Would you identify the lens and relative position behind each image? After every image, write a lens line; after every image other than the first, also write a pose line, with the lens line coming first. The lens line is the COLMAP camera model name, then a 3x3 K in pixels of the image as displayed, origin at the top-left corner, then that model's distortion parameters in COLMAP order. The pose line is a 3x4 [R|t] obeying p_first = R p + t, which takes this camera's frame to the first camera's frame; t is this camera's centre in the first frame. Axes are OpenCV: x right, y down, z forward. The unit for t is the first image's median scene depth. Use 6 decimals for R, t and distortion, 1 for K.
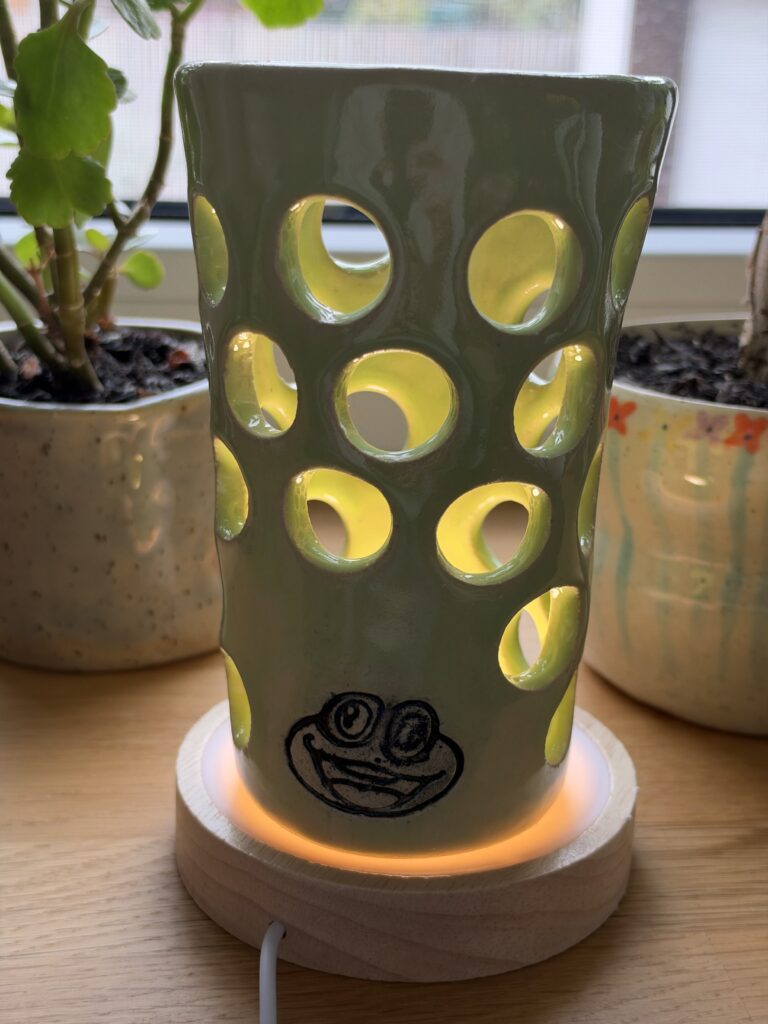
lens RADIAL K [[1509.8, 0, 384.0], [0, 1509.8, 512.0], [0, 0, 1]] dist [0.379691, -1.467634]
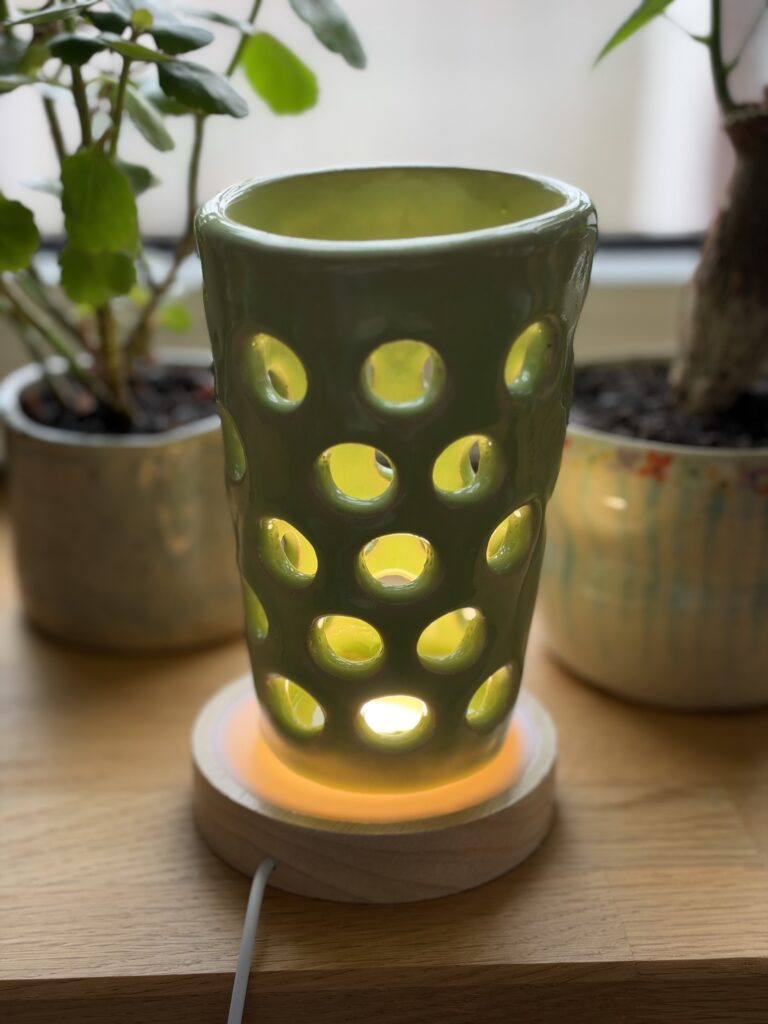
lens RADIAL K [[1509.8, 0, 384.0], [0, 1509.8, 512.0], [0, 0, 1]] dist [0.379691, -1.467634]
pose [[0.998117, -0.002235, -0.061294, 0.100836], [0.004399, 0.999371, 0.035193, -0.062429], [0.061177, -0.035397, 0.997499, -0.242490]]
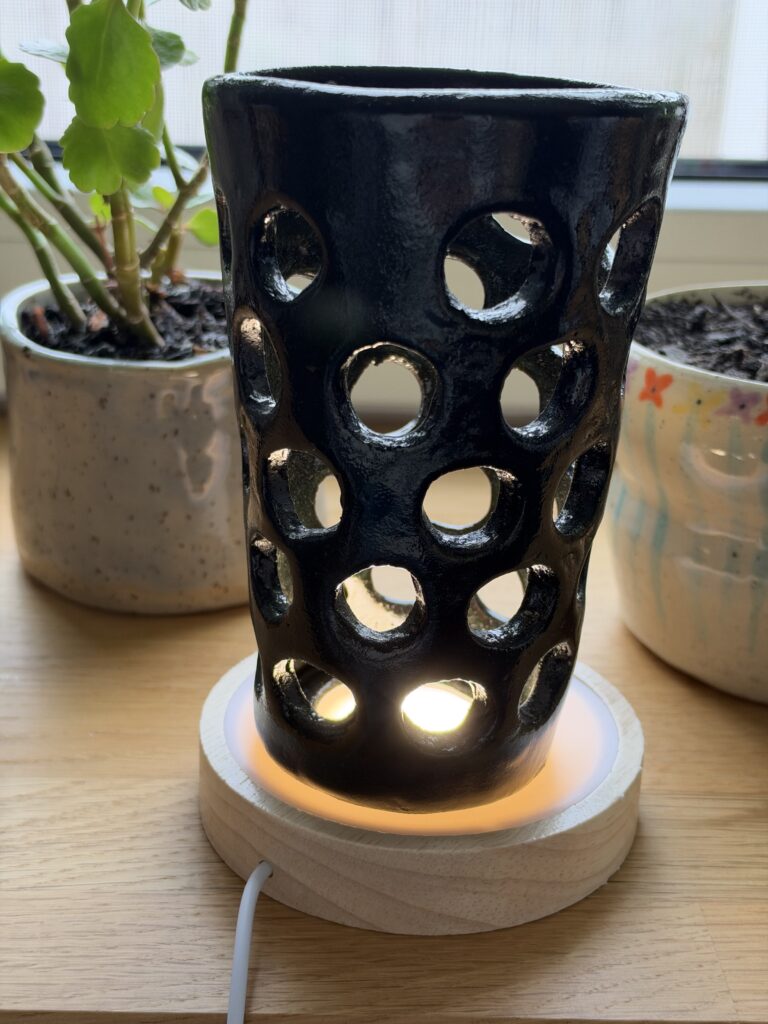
lens RADIAL K [[1509.8, 0, 384.0], [0, 1509.8, 512.0], [0, 0, 1]] dist [0.379691, -1.467634]
pose [[0.995080, 0.036982, -0.091909, 0.079884], [-0.032180, 0.998066, 0.053186, -0.033030], [0.093698, -0.049966, 0.994346, -0.024616]]
